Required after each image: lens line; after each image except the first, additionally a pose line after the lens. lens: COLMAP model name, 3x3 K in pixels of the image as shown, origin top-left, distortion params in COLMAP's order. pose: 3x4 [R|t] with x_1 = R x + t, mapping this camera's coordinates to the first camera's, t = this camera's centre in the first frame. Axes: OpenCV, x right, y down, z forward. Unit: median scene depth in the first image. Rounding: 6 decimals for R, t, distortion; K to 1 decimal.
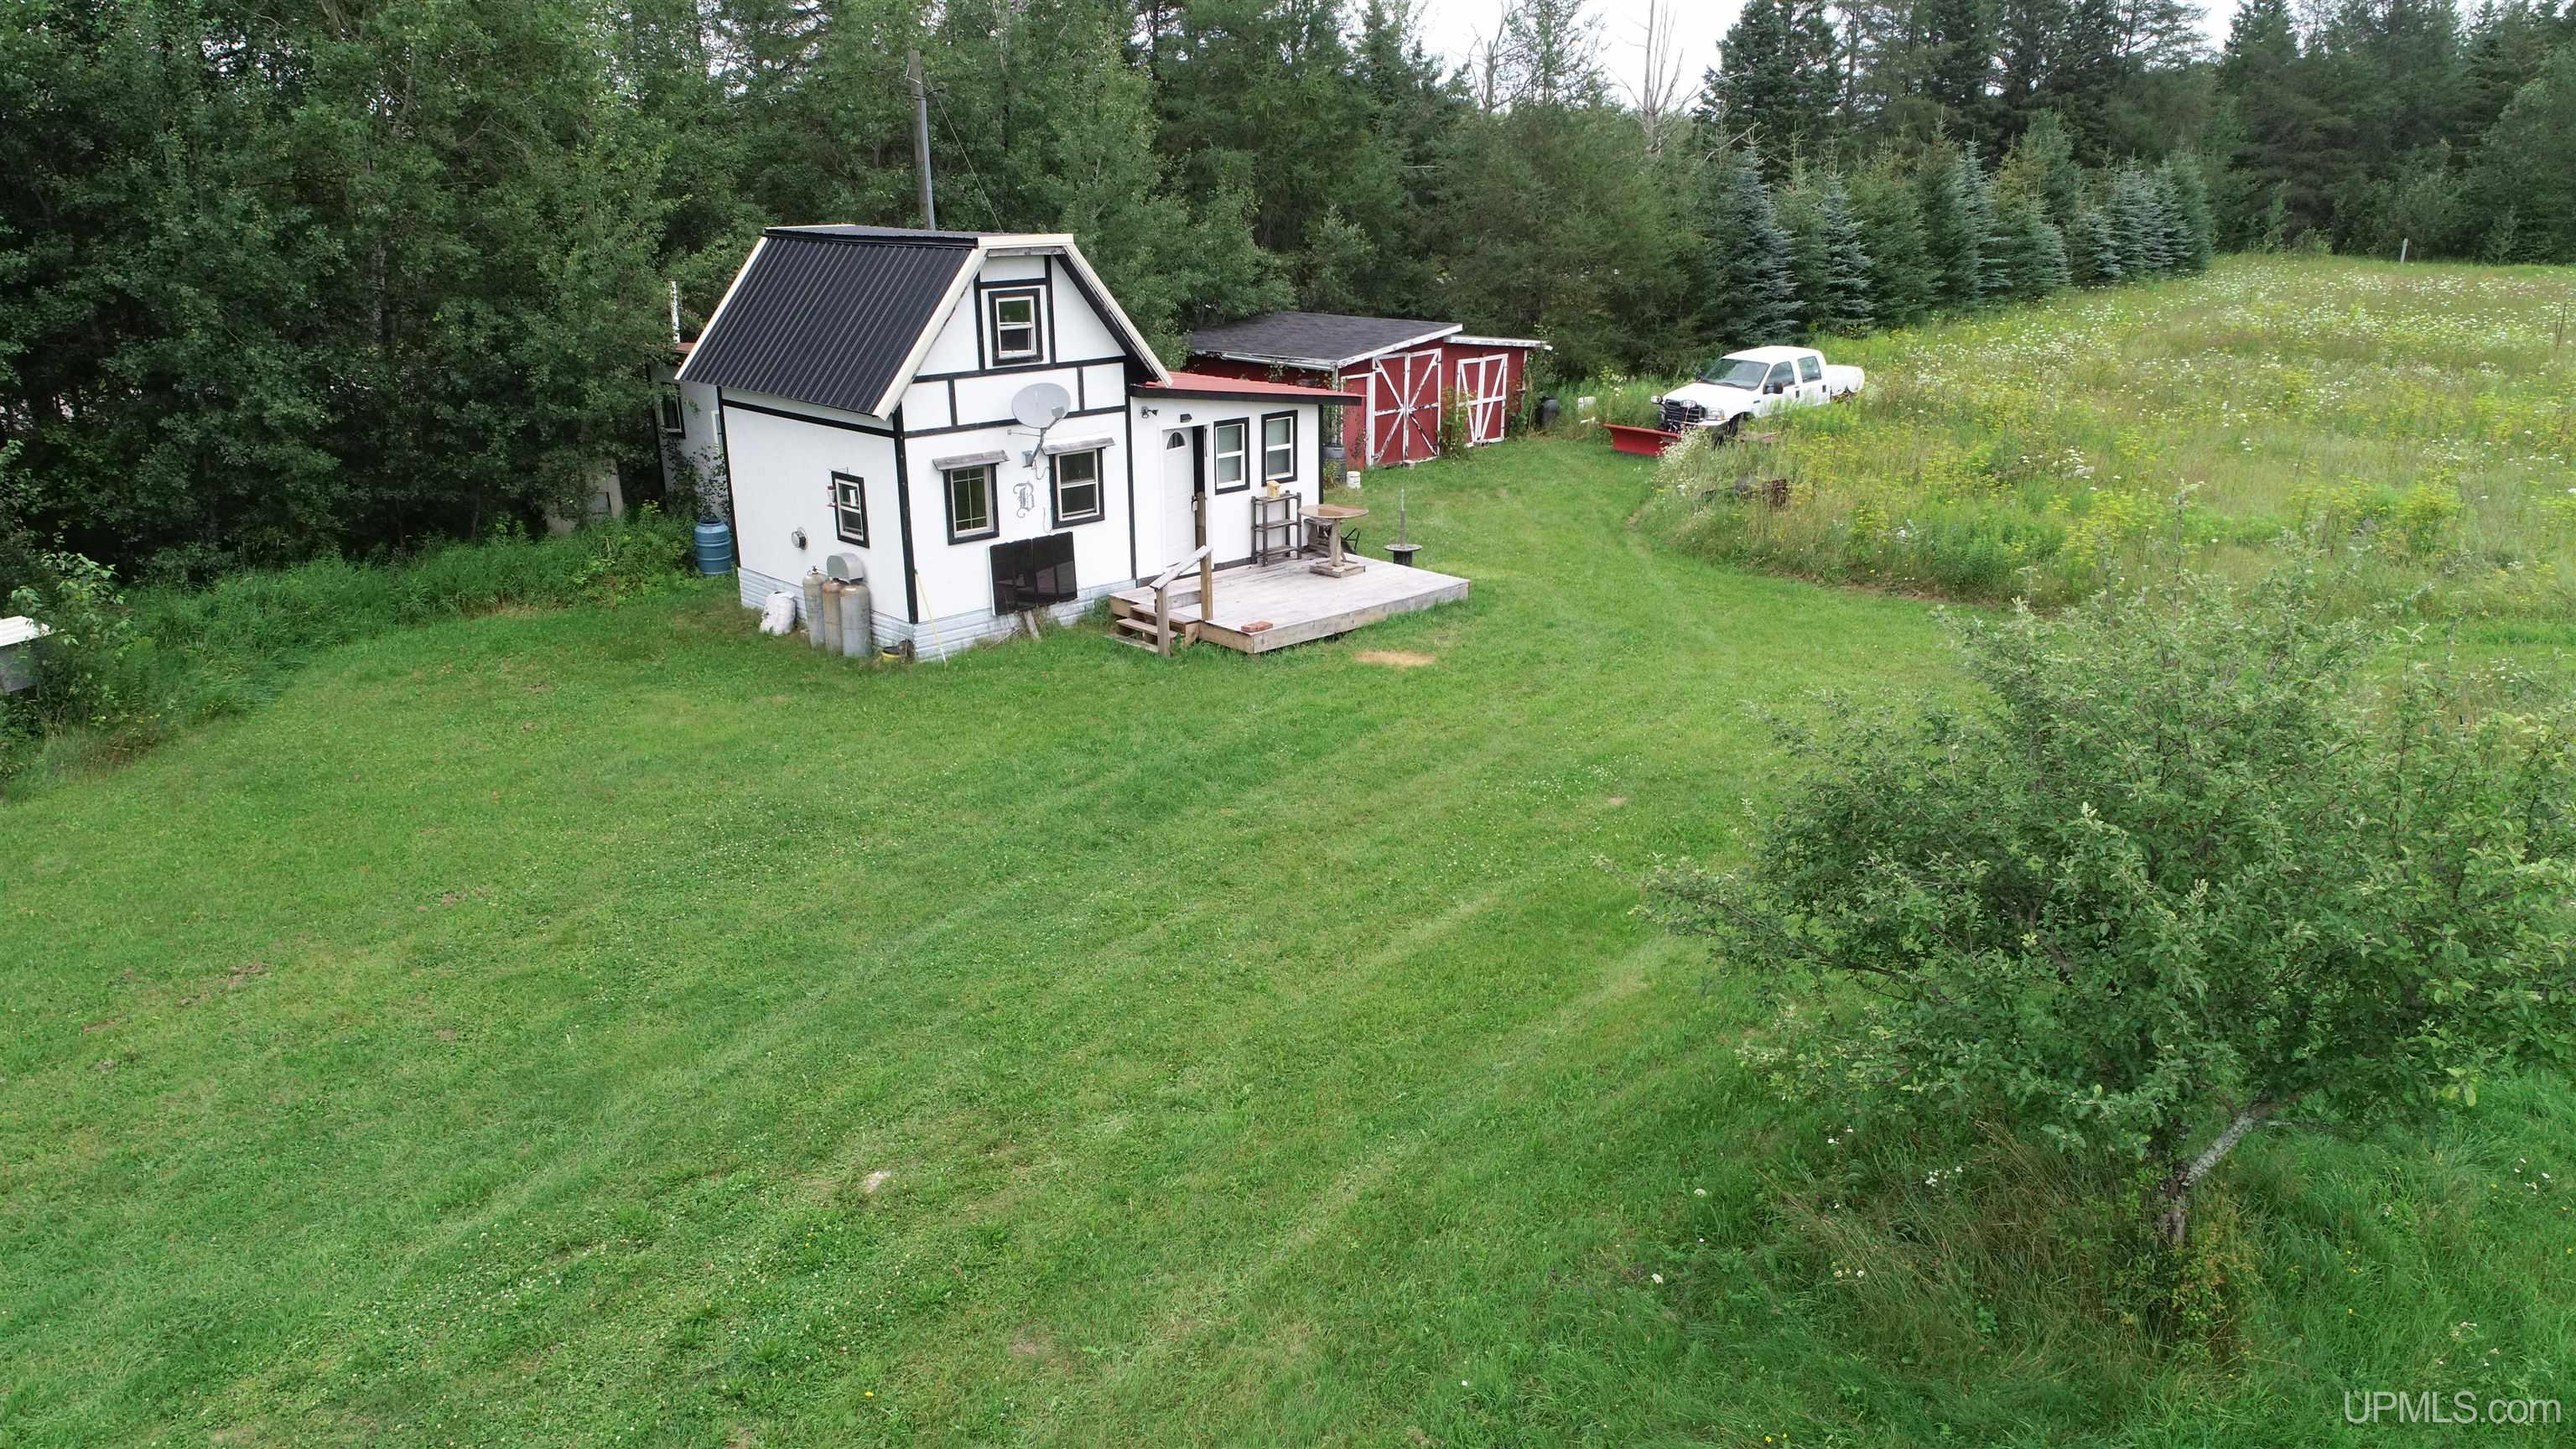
lens RADIAL K [[1708.6, 0, 1283.8], [0, 1708.6, 733.5], [0, 0, 1]] dist [-0.004887, -0.001343]
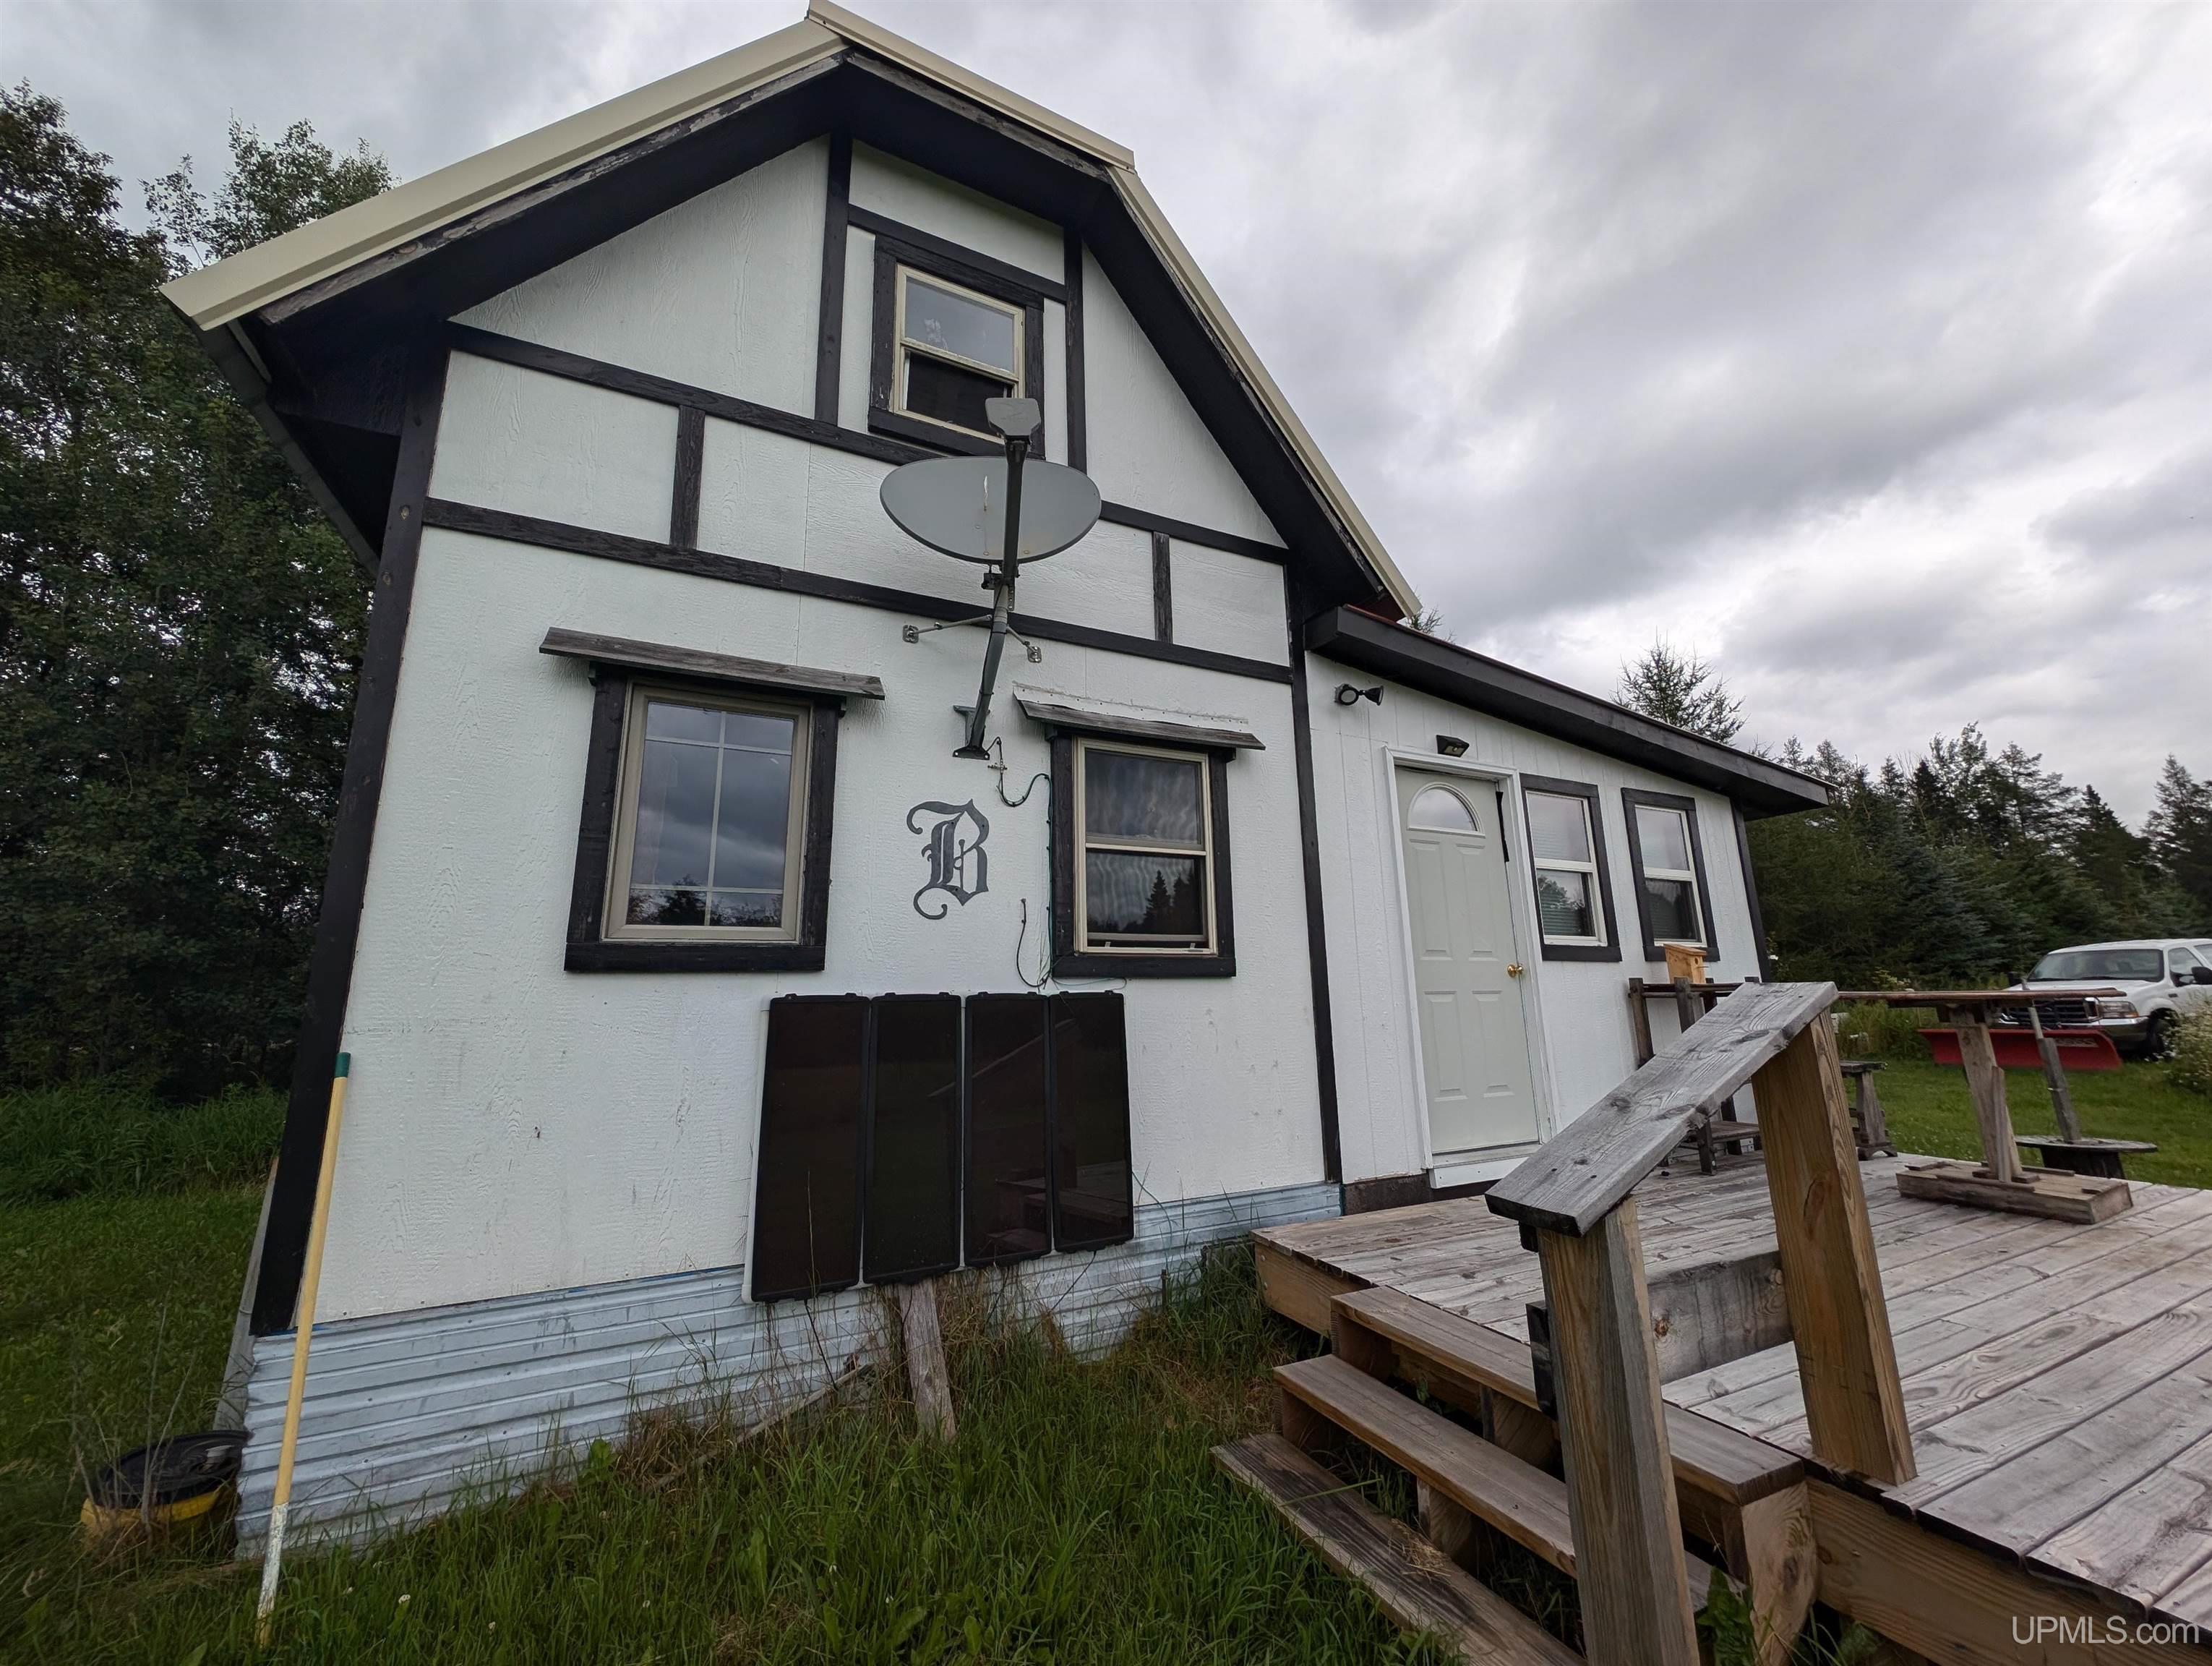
lens RADIAL K [[824.7, 0, 1094.8], [0, 824.7, 838.5], [0, 0, 1]] dist [-0.000453, -0.001272]
pose [[0.951741, -0.068179, -0.299232, -0.082259], [-0.087168, 0.874804, -0.476570, -0.072007], [0.294262, 0.479655, 0.826644, 0.856941]]
